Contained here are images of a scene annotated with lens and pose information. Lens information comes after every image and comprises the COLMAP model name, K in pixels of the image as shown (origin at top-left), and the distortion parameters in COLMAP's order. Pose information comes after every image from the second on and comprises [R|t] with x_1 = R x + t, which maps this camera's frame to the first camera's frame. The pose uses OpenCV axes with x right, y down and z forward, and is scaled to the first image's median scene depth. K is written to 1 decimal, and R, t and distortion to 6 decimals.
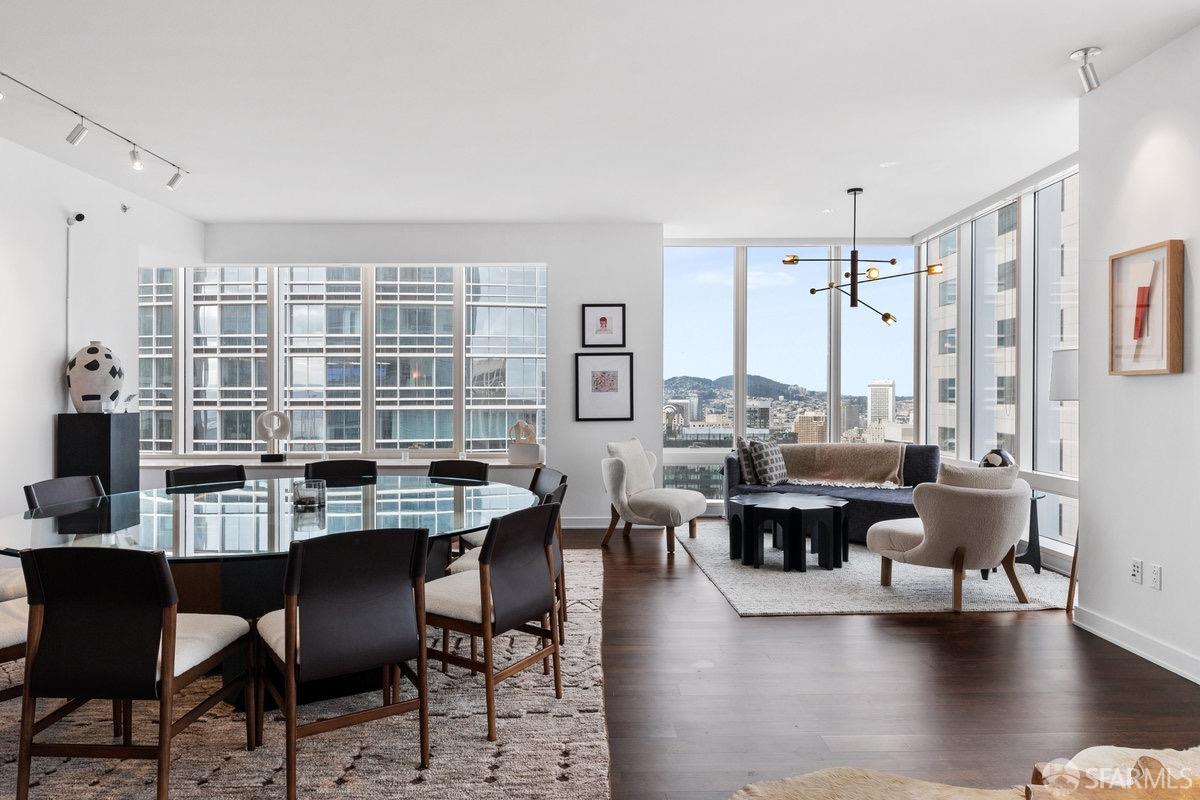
lens RADIAL K [[736.6, 0, 603.7], [0, 736.6, 390.9], [0, 0, 1]] dist [-0.003129, 0.002880]
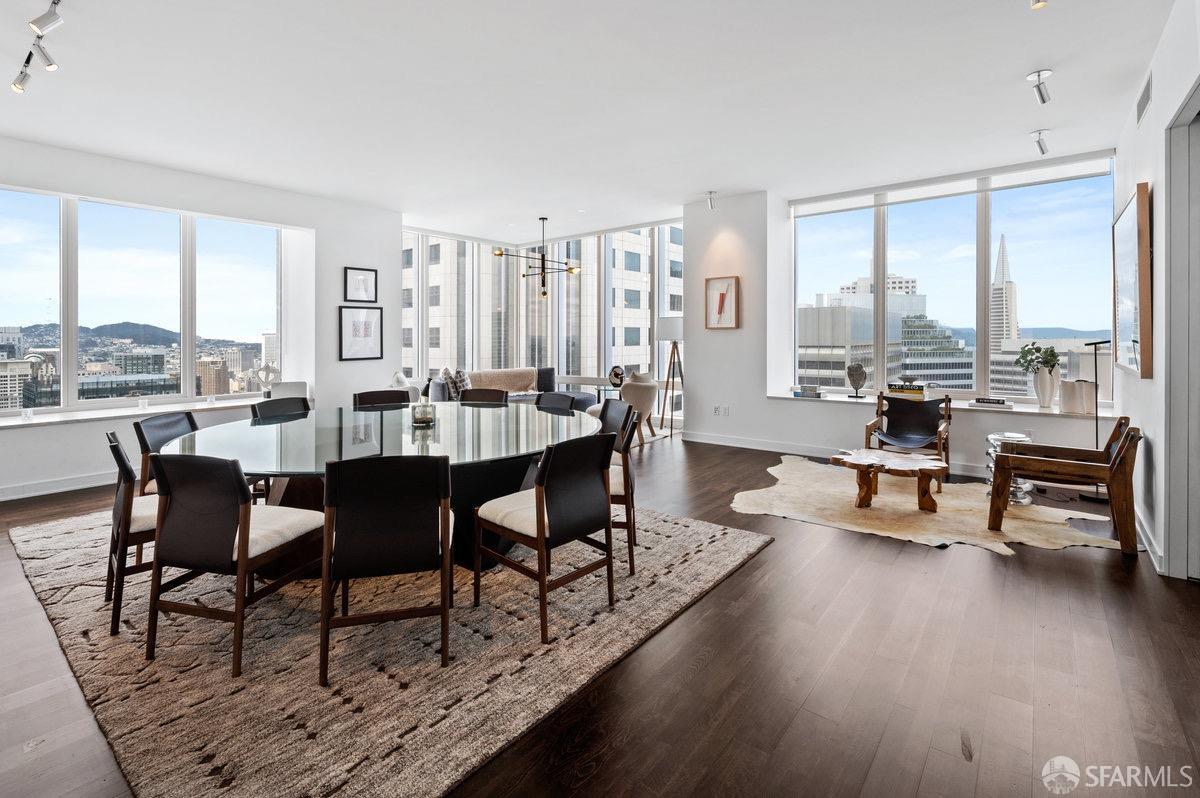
lens RADIAL K [[560.8, 0, 583.4], [0, 560.8, 336.6], [0, 0, 1]] dist [-0.001969, -0.004381]
pose [[0.635914, -0.000456, 0.771760, -0.649319], [0.003021, 0.999994, -0.001898, 0.004033], [-0.771754, 0.003538, 0.635911, 0.110783]]
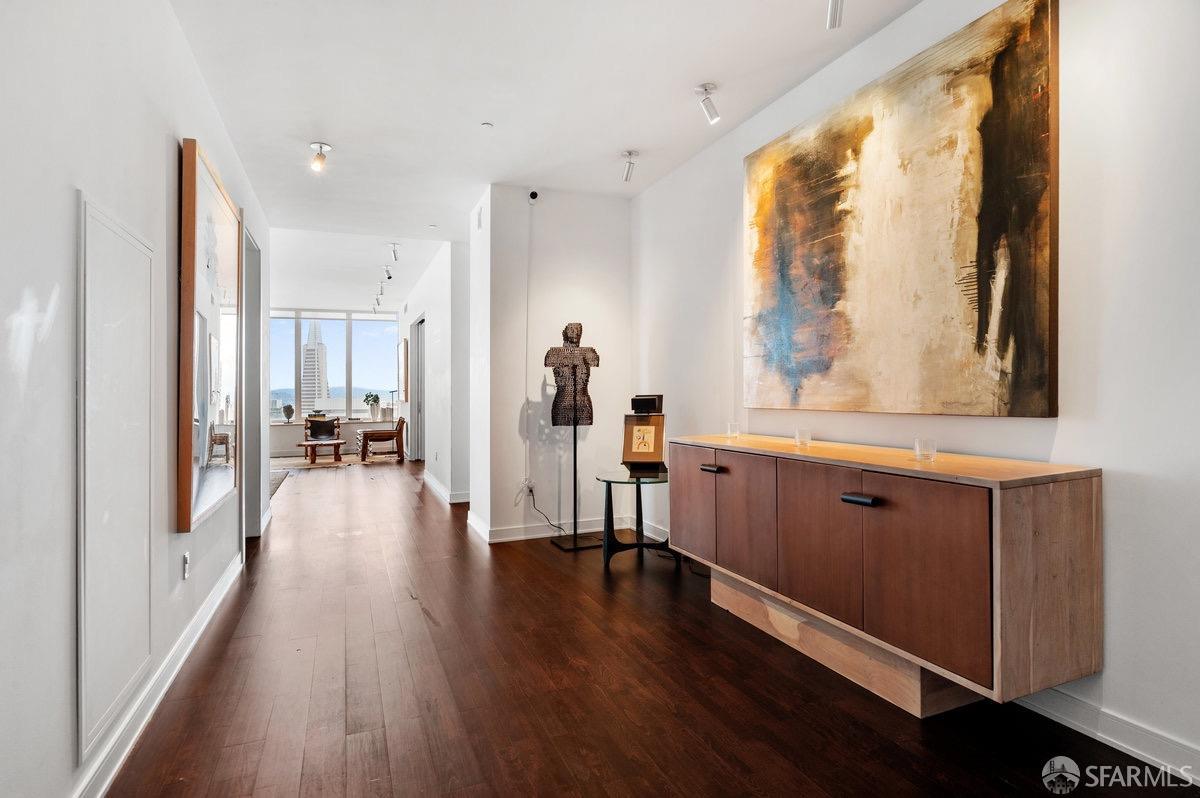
lens RADIAL K [[612.4, 0, 595.2], [0, 612.4, 394.7], [0, 0, 1]] dist [-0.000854, -0.000756]
pose [[-0.374636, 0.002337, 0.927169, -1.901331], [0.006804, 0.999977, 0.000229, 0.028477], [-0.927147, 0.006394, -0.374643, 0.202334]]
